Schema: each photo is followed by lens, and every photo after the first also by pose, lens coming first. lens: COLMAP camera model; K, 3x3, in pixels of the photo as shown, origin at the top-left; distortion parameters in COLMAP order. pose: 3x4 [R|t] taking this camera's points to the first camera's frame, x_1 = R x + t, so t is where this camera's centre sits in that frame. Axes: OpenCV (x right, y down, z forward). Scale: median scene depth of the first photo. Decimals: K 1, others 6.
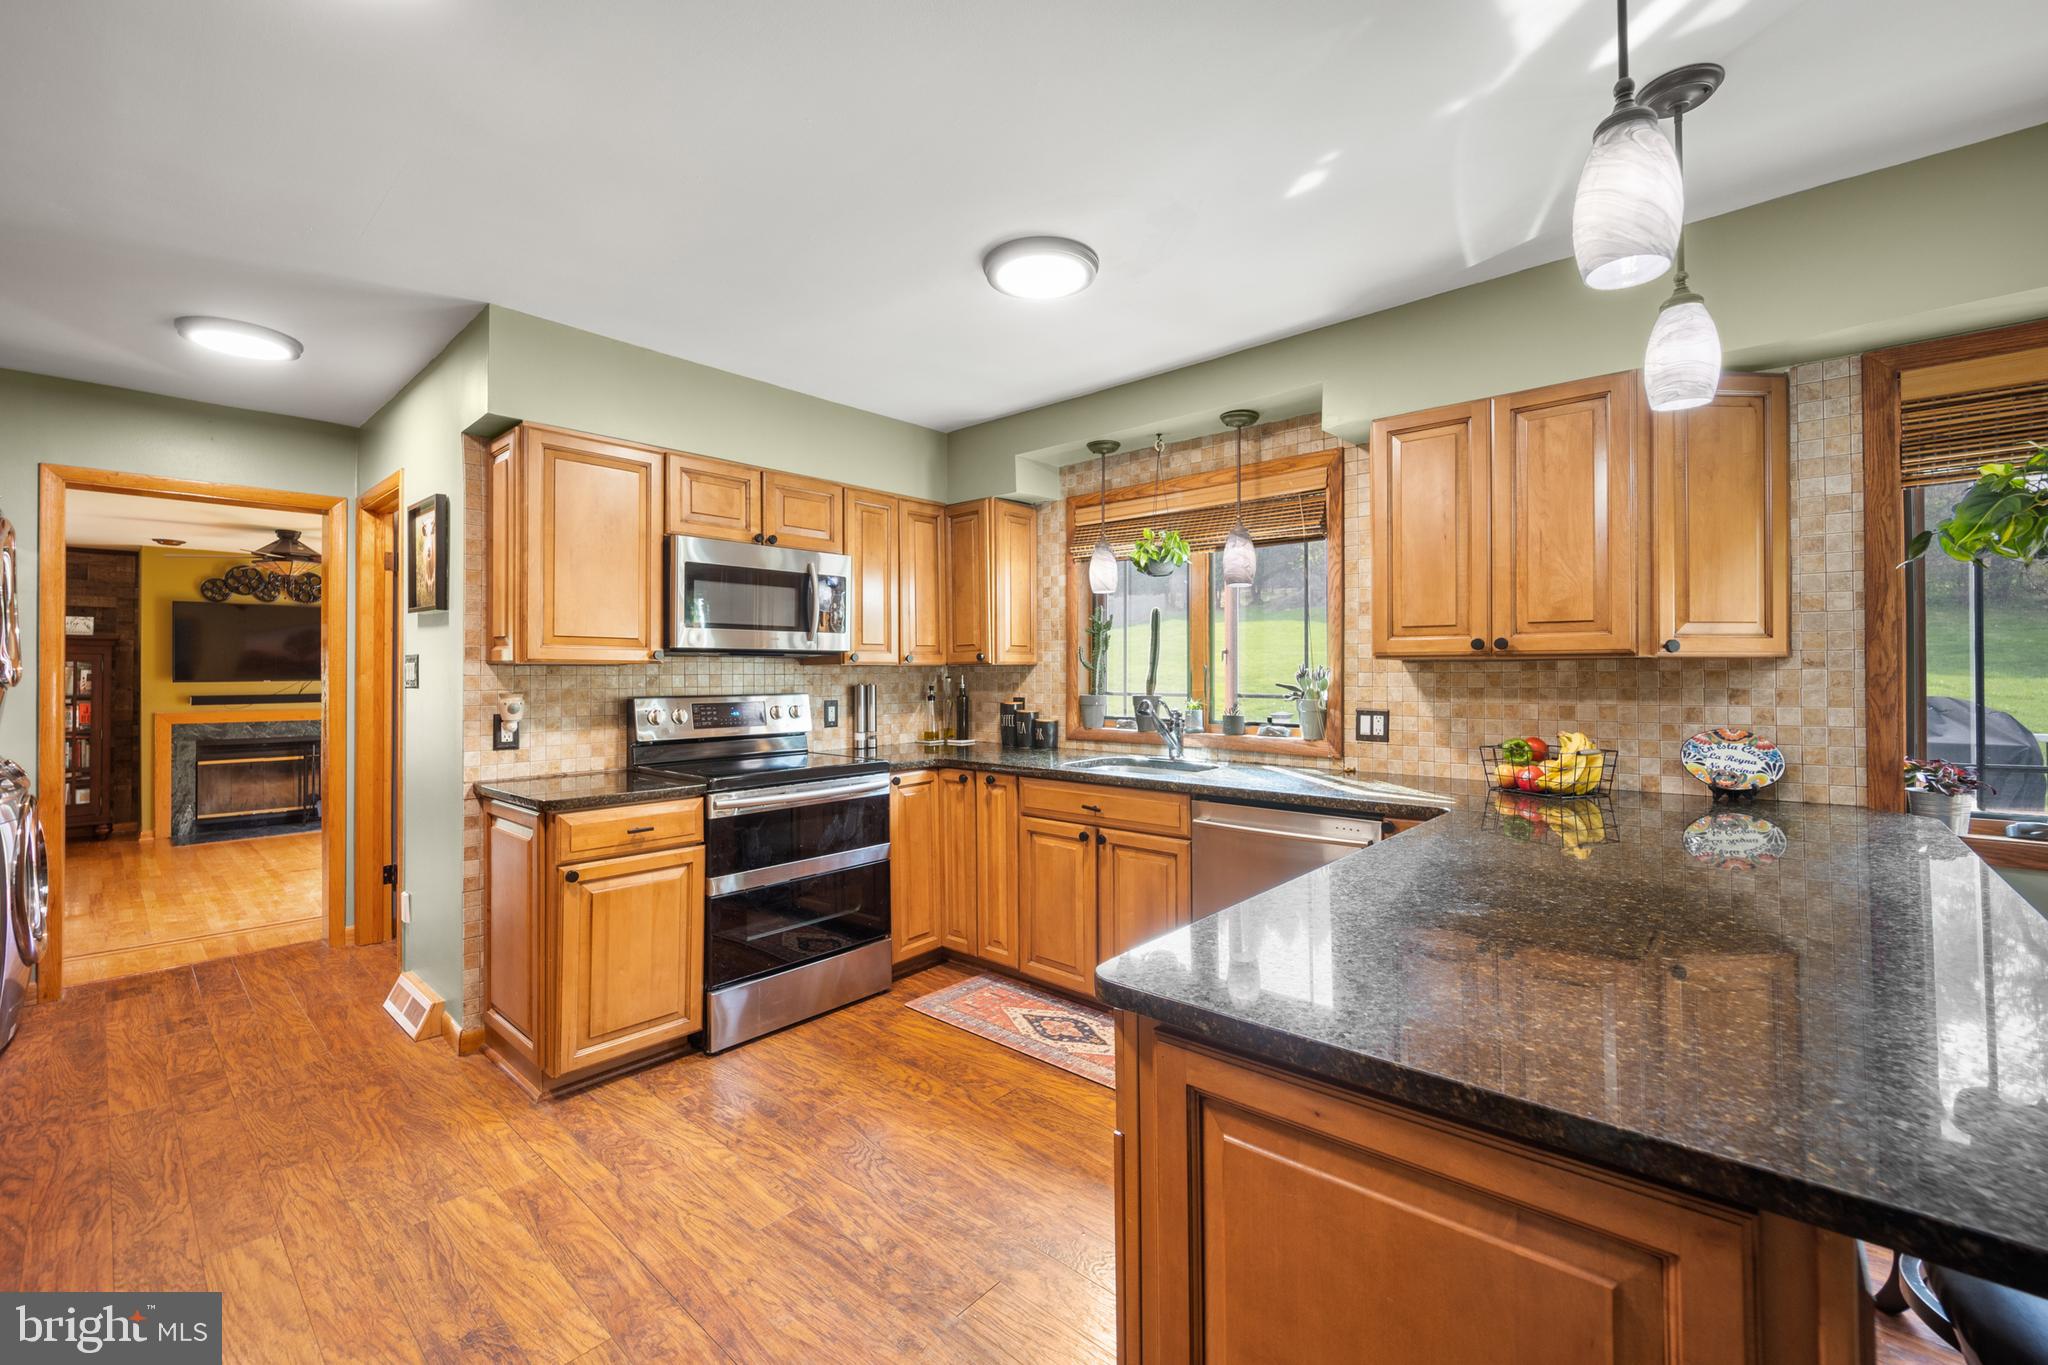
lens RADIAL K [[846.4, 0, 1016.0], [0, 846.4, 671.8], [0, 0, 1]] dist [-0.003562, 0.000197]
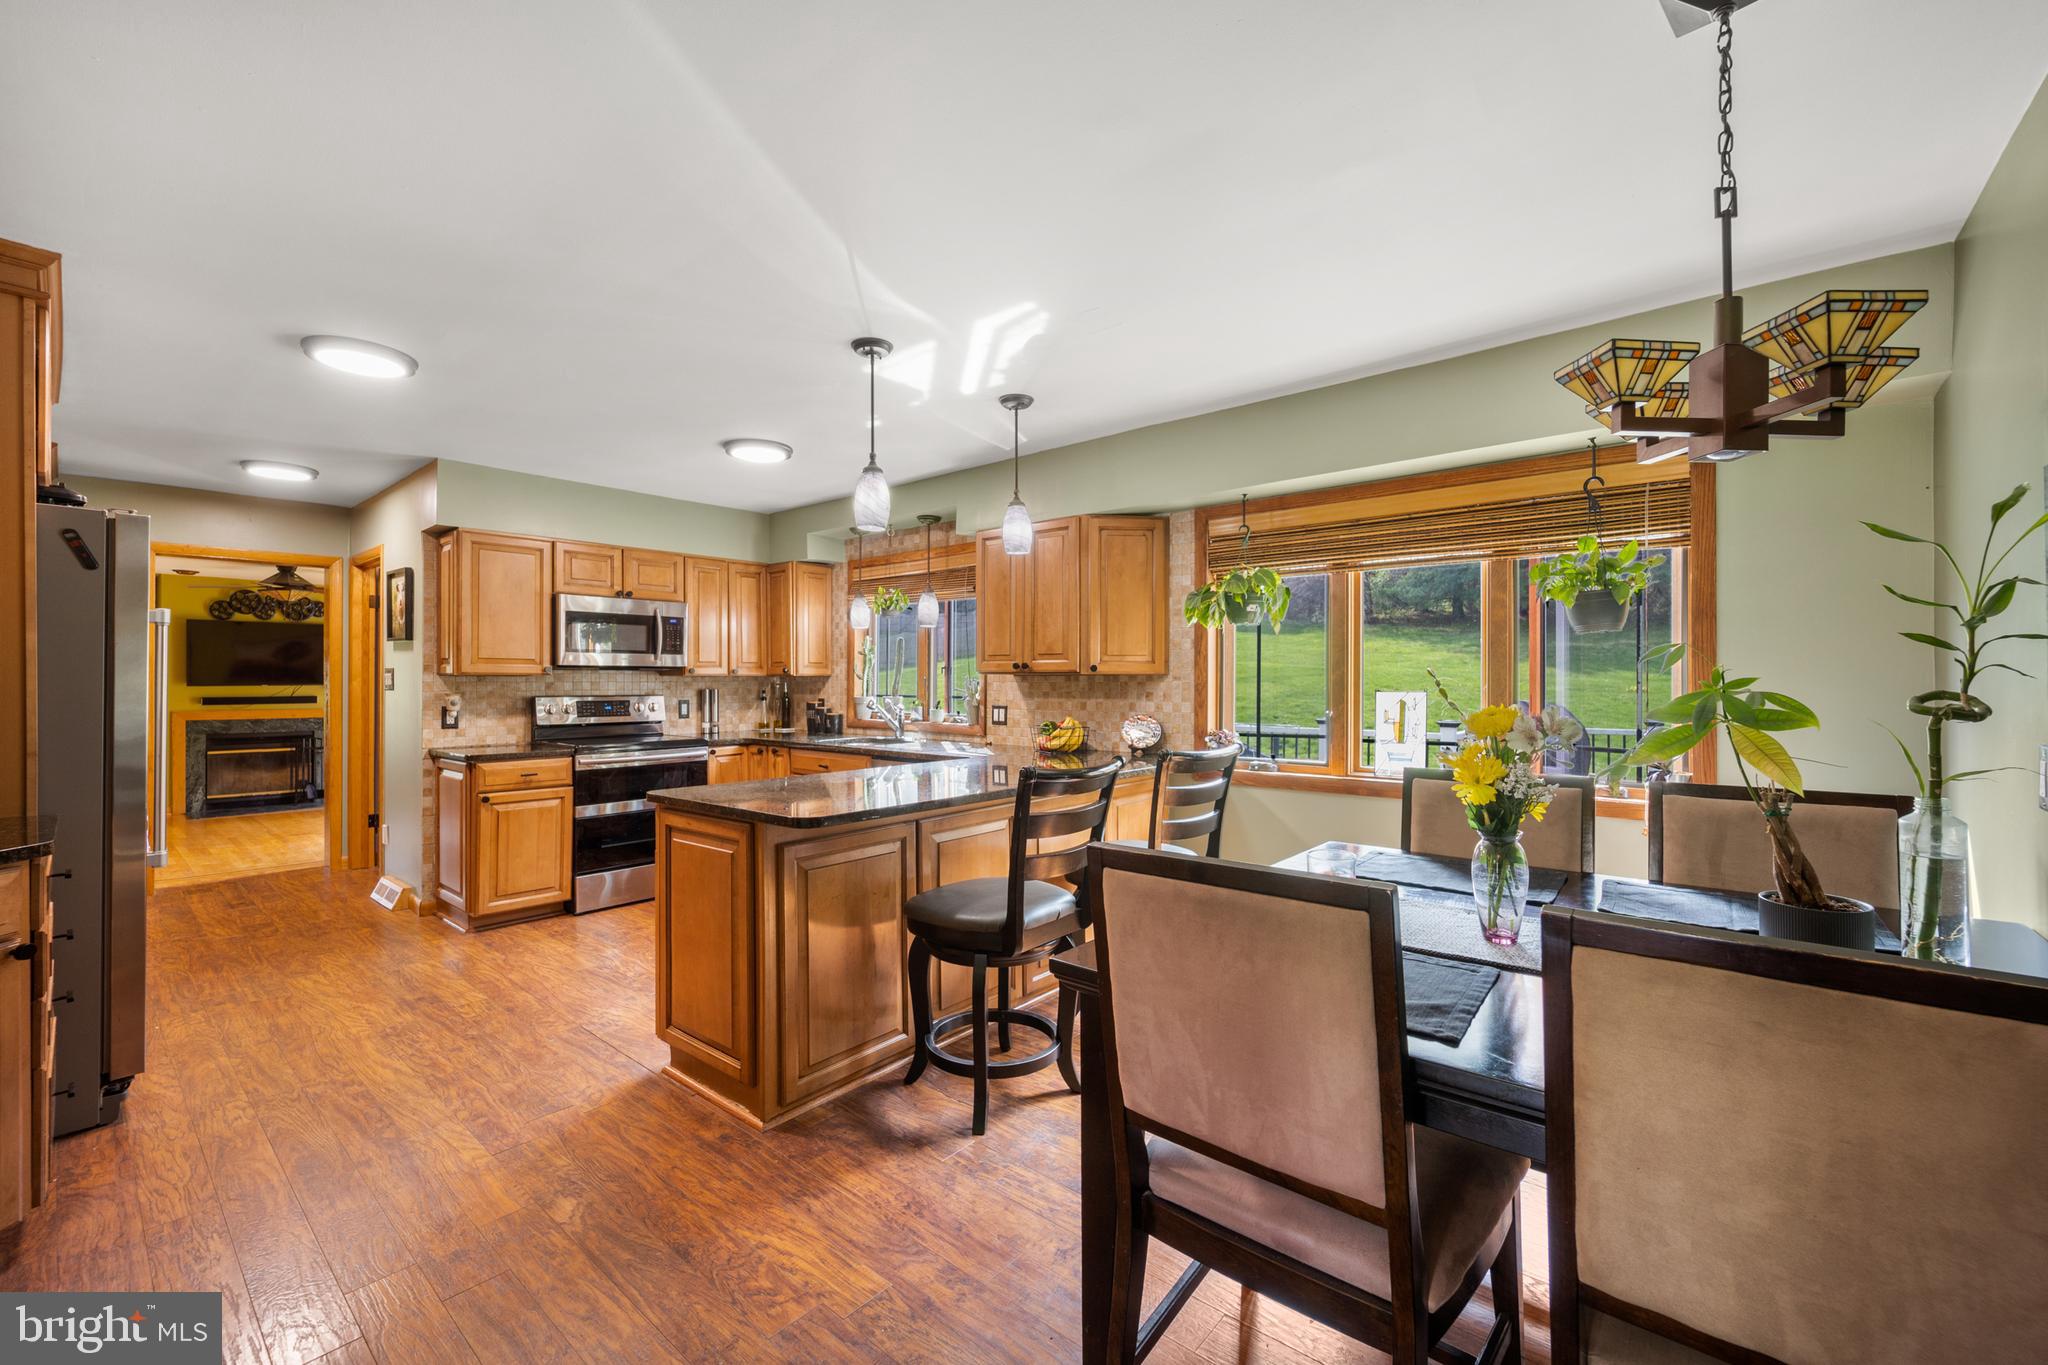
lens RADIAL K [[846.4, 0, 1026.4], [0, 846.4, 684.3], [0, 0, 1]] dist [-0.003562, 0.000197]
pose [[0.999581, 0.003441, 0.028746, 0.418499], [-0.003603, 0.999978, 0.005576, -0.004044], [-0.028726, -0.005677, 0.999571, -0.597005]]
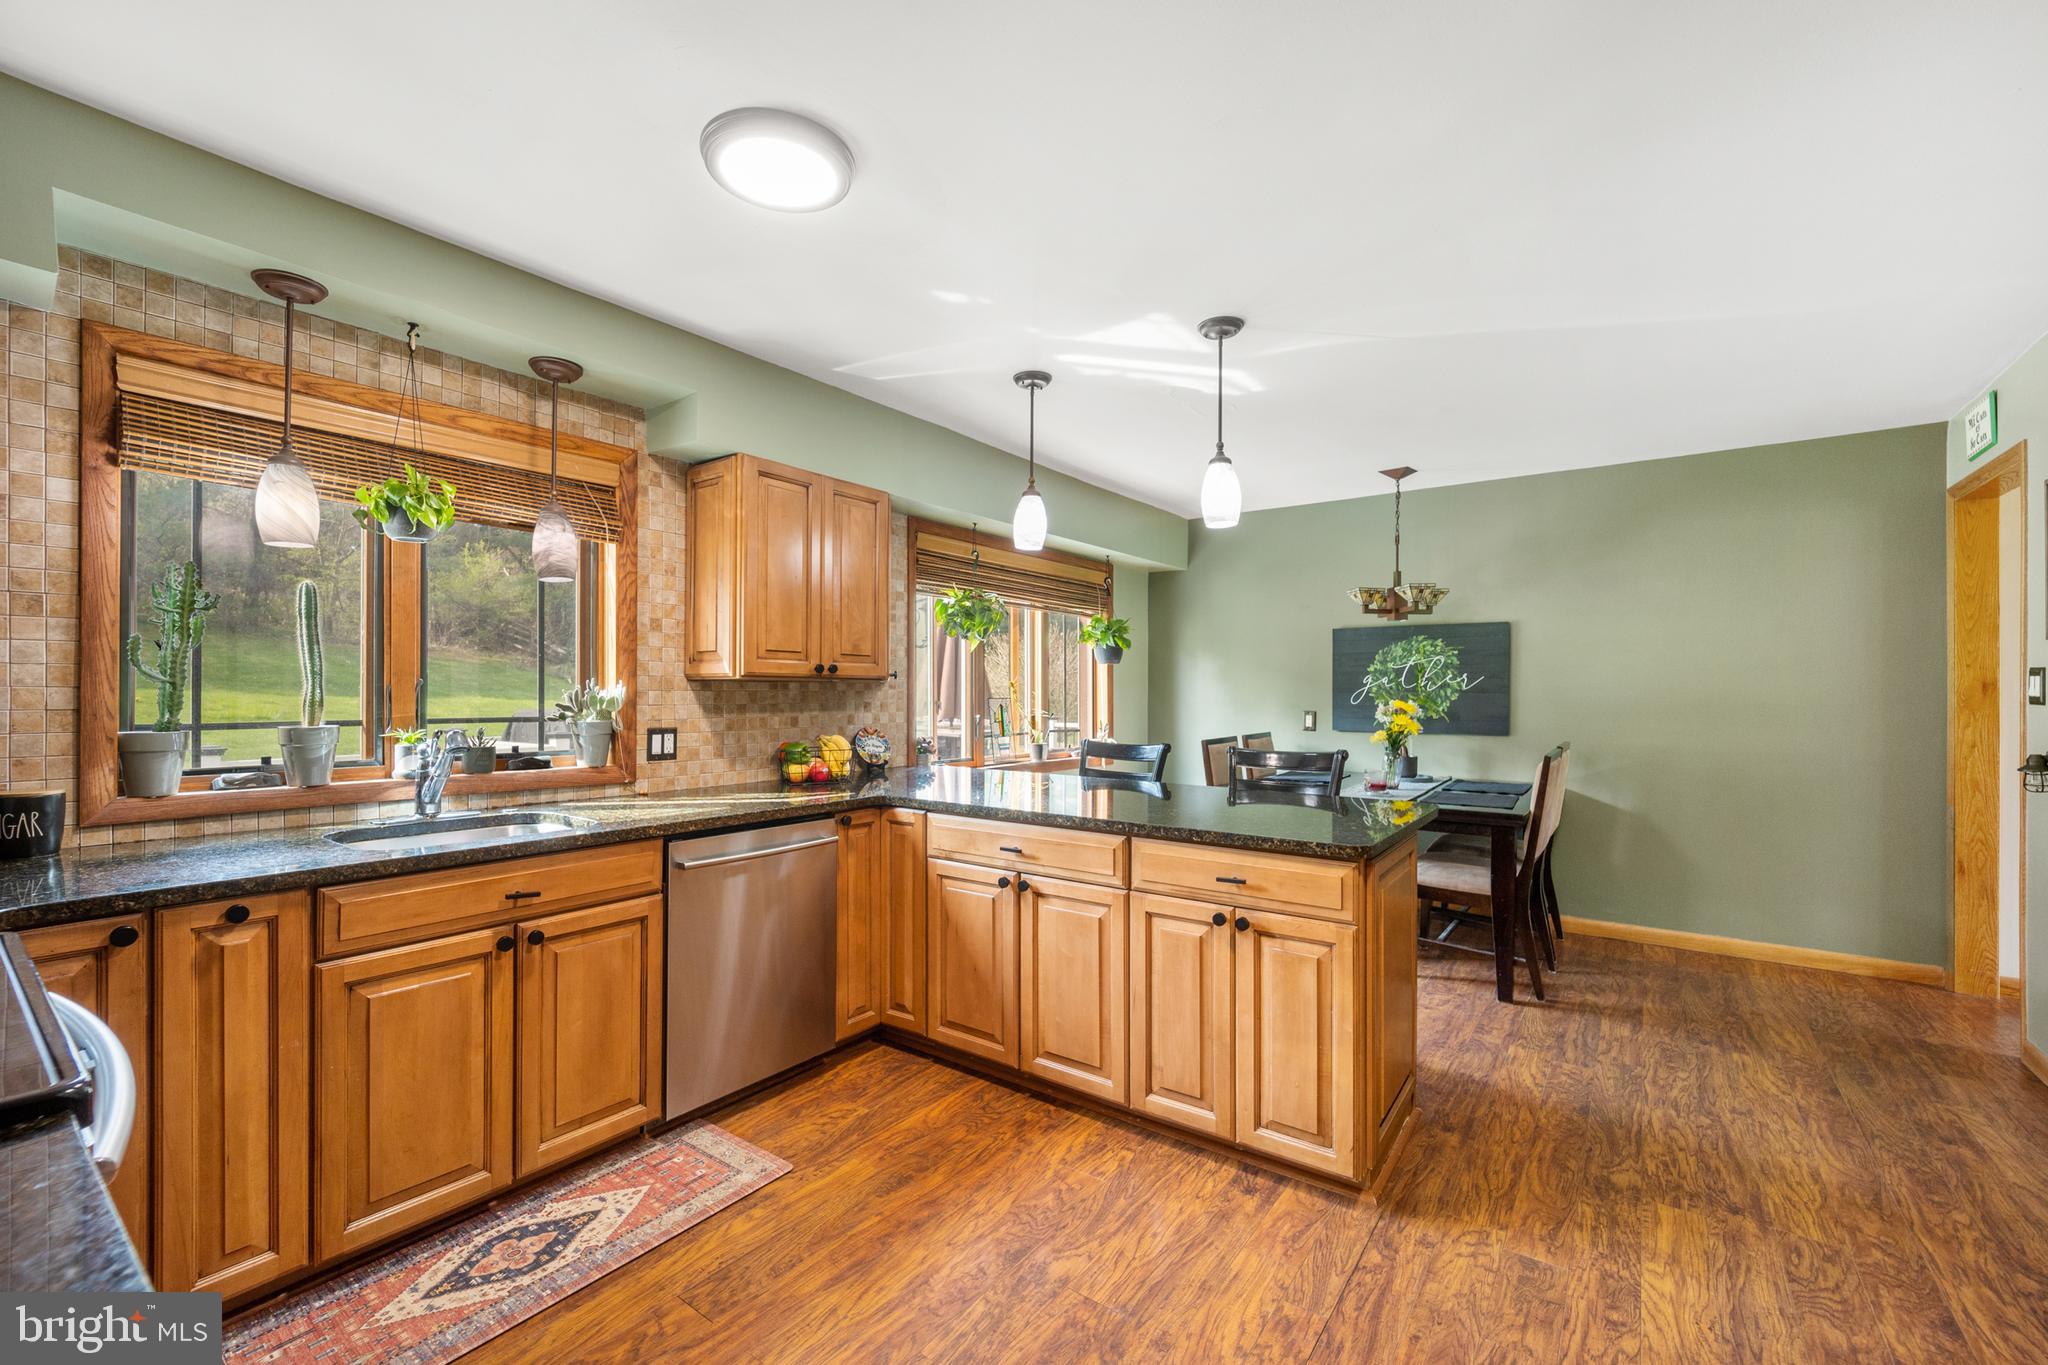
lens RADIAL K [[846.4, 0, 1022.4], [0, 846.4, 695.5], [0, 0, 1]] dist [-0.003562, 0.000197]
pose [[-0.101122, -0.001995, 0.994872, -0.593637], [-0.002965, 0.999994, 0.001703, 0.003377], [-0.994870, -0.002778, -0.101127, 0.669189]]
